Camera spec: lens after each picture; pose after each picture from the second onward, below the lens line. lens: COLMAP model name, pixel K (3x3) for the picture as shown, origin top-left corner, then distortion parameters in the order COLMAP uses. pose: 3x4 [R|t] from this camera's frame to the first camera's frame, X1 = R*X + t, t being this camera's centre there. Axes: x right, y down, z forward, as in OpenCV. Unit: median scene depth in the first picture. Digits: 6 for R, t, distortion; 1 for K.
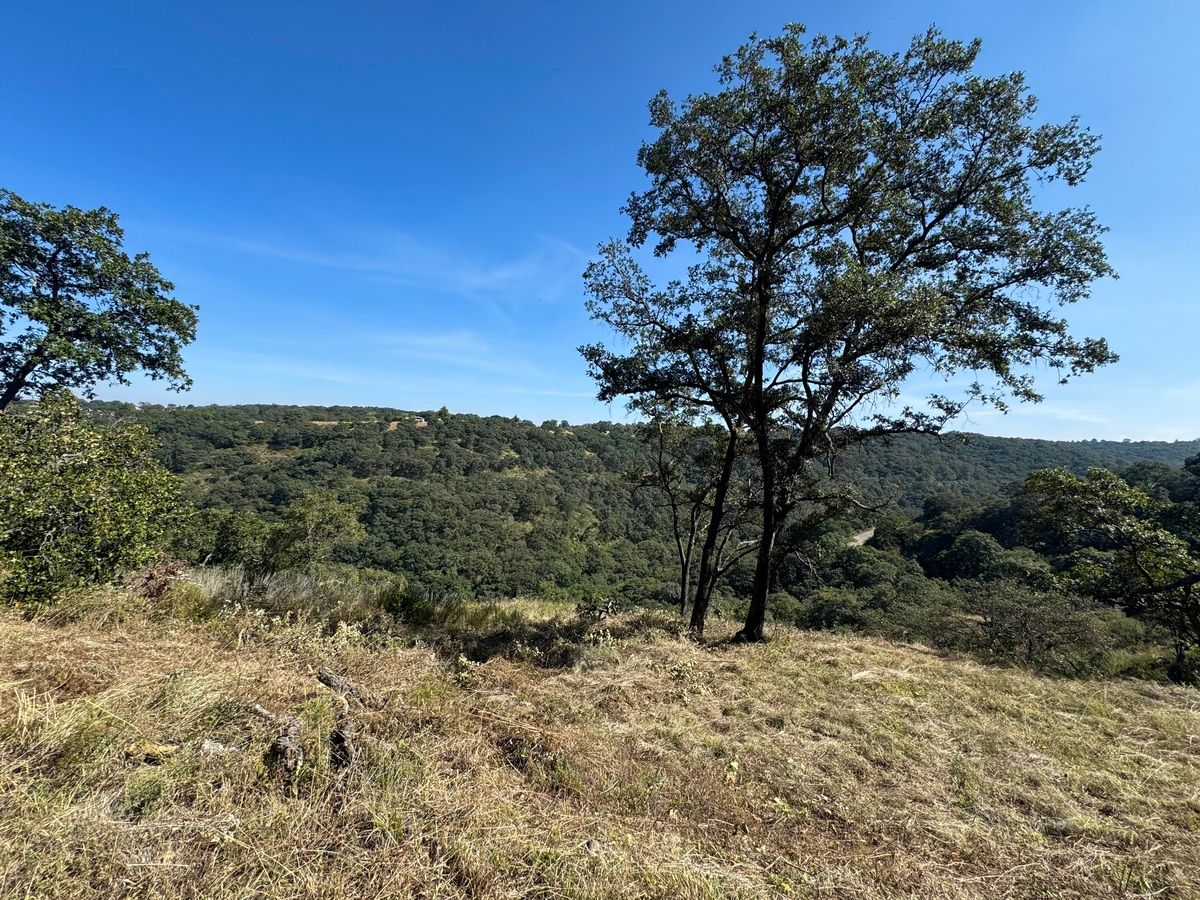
lens RADIAL K [[477.6, 0, 601.0], [0, 477.6, 448.6], [0, 0, 1]] dist [-0.002821, 0.000606]
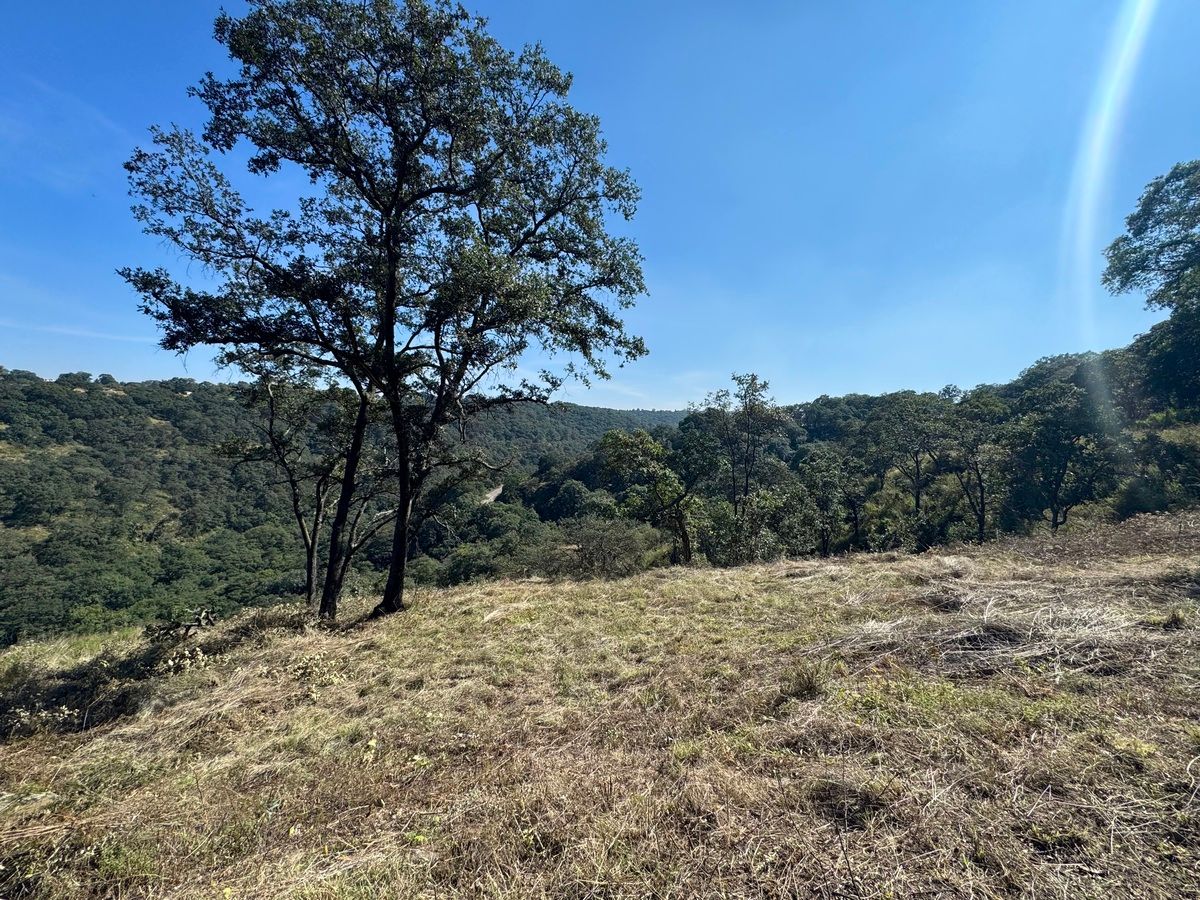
lens RADIAL K [[477.6, 0, 600.1], [0, 477.6, 448.6], [0, 0, 1]] dist [-0.002821, 0.000606]
pose [[0.749684, -0.045501, 0.660230, 0.004791], [-0.000800, 0.997571, 0.069657, -0.000020], [-0.661795, -0.052749, 0.747826, 0.000962]]
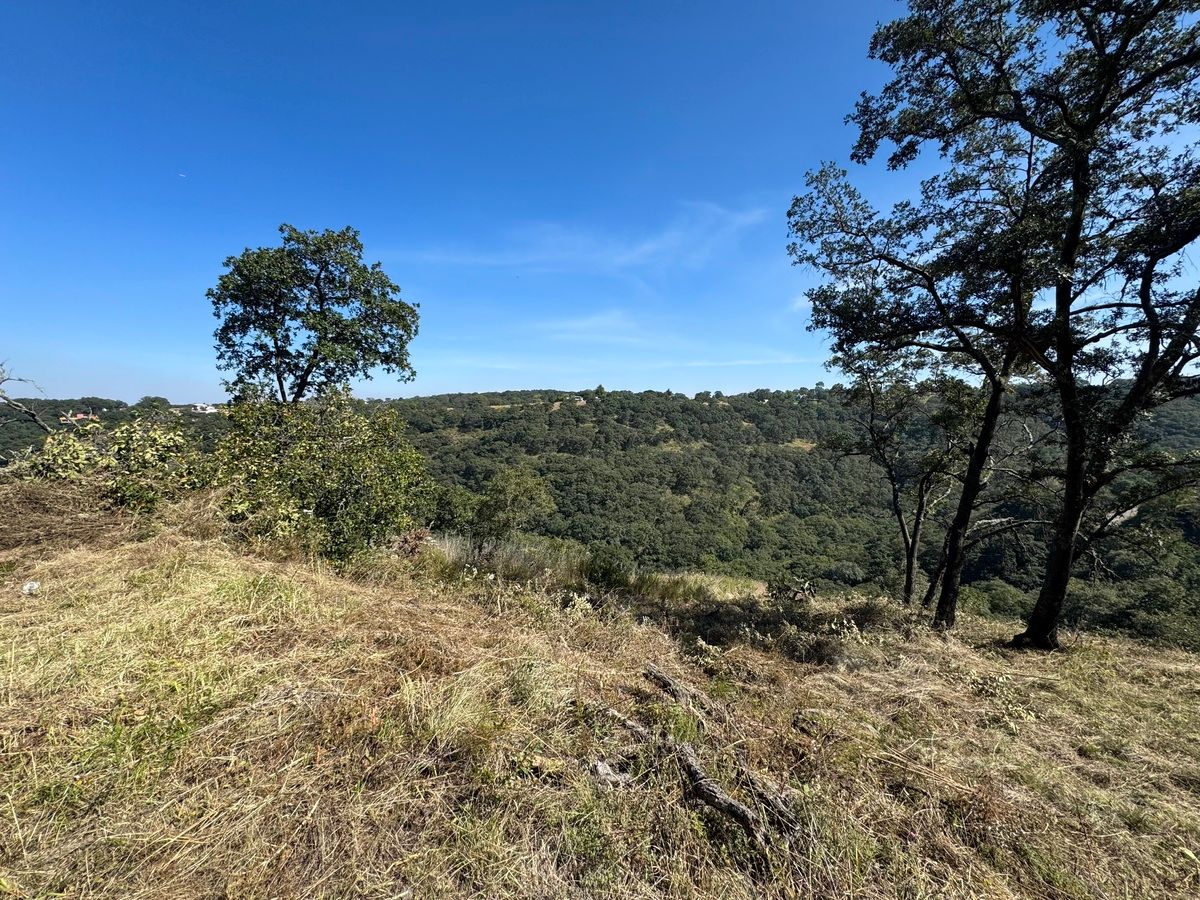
lens RADIAL K [[477.6, 0, 601.0], [0, 477.6, 449.1], [0, 0, 1]] dist [-0.002821, 0.000606]
pose [[0.949442, -0.025502, -0.312905, -0.090632], [0.043044, 0.997857, 0.049283, 0.006437], [0.310977, -0.060260, 0.948505, 0.042882]]
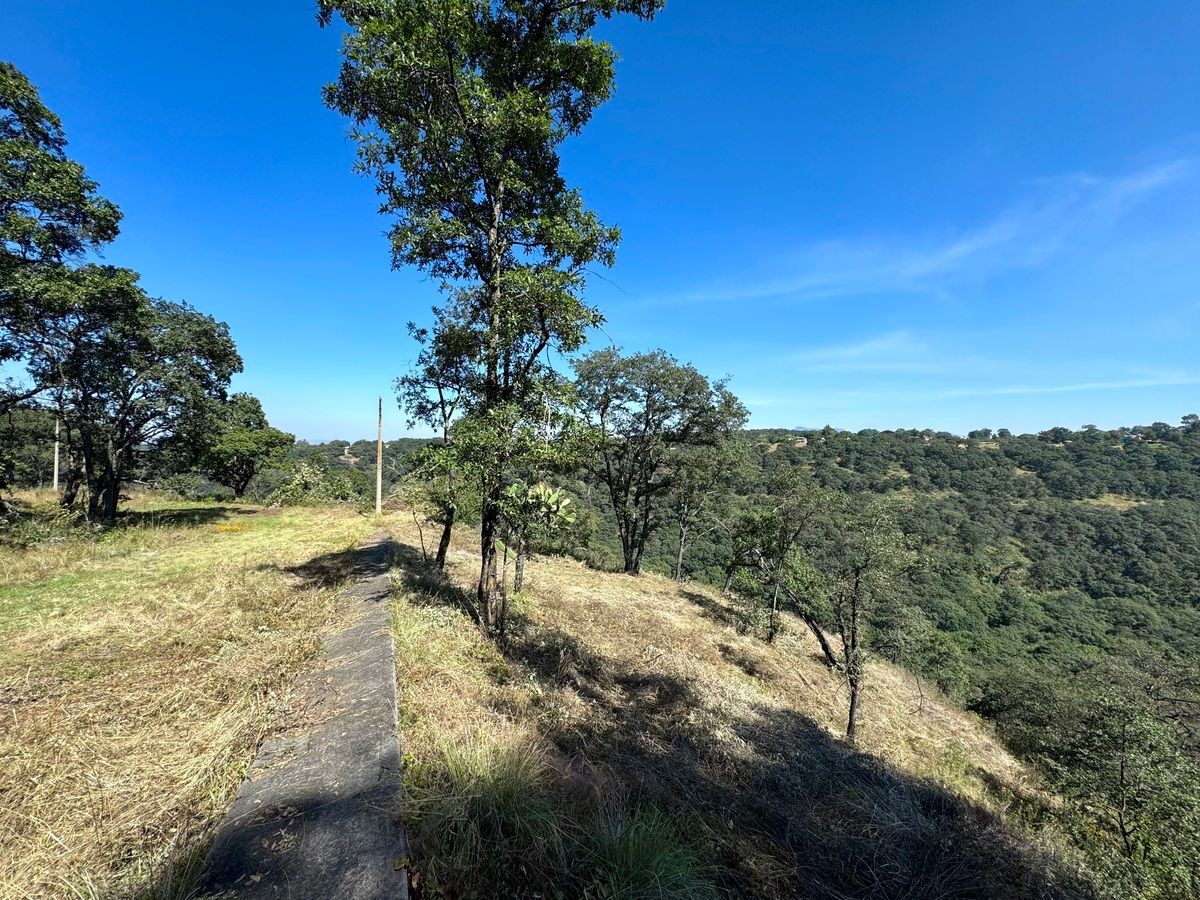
lens RADIAL K [[477.6, 0, 600.7], [0, 477.6, 448.4], [0, 0, 1]] dist [-0.002821, 0.000606]
pose [[0.690597, -0.039078, -0.722184, 1.462151], [0.011704, 0.999012, -0.042865, -0.082213], [0.723145, 0.021149, 0.690372, -0.524337]]
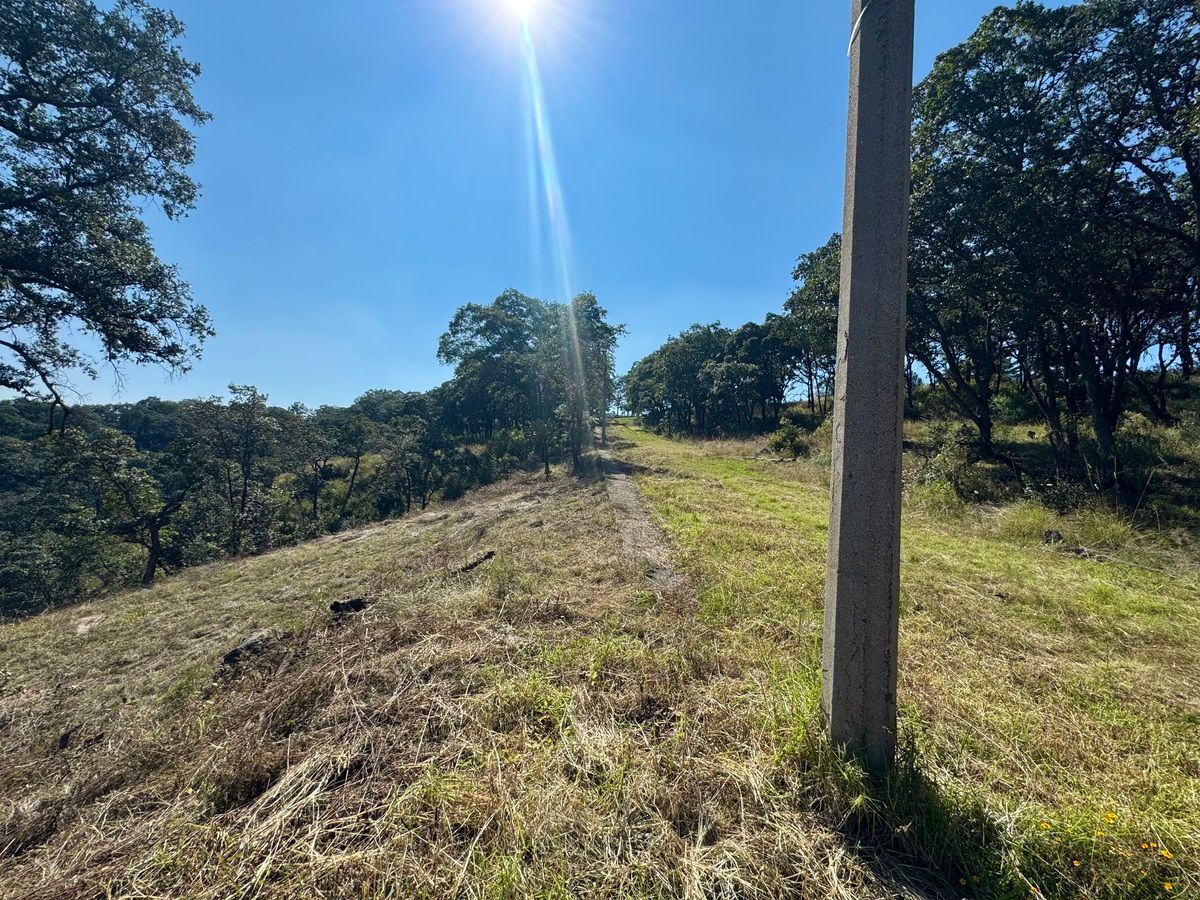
lens RADIAL K [[477.6, 0, 599.5], [0, 477.6, 450.3], [0, 0, 1]] dist [-0.002821, 0.000606]
pose [[-0.359204, -0.022118, 0.932997, -3.120763], [-0.063903, 0.997956, -0.000944, 0.095895], [-0.931069, -0.059961, -0.359883, 1.400789]]
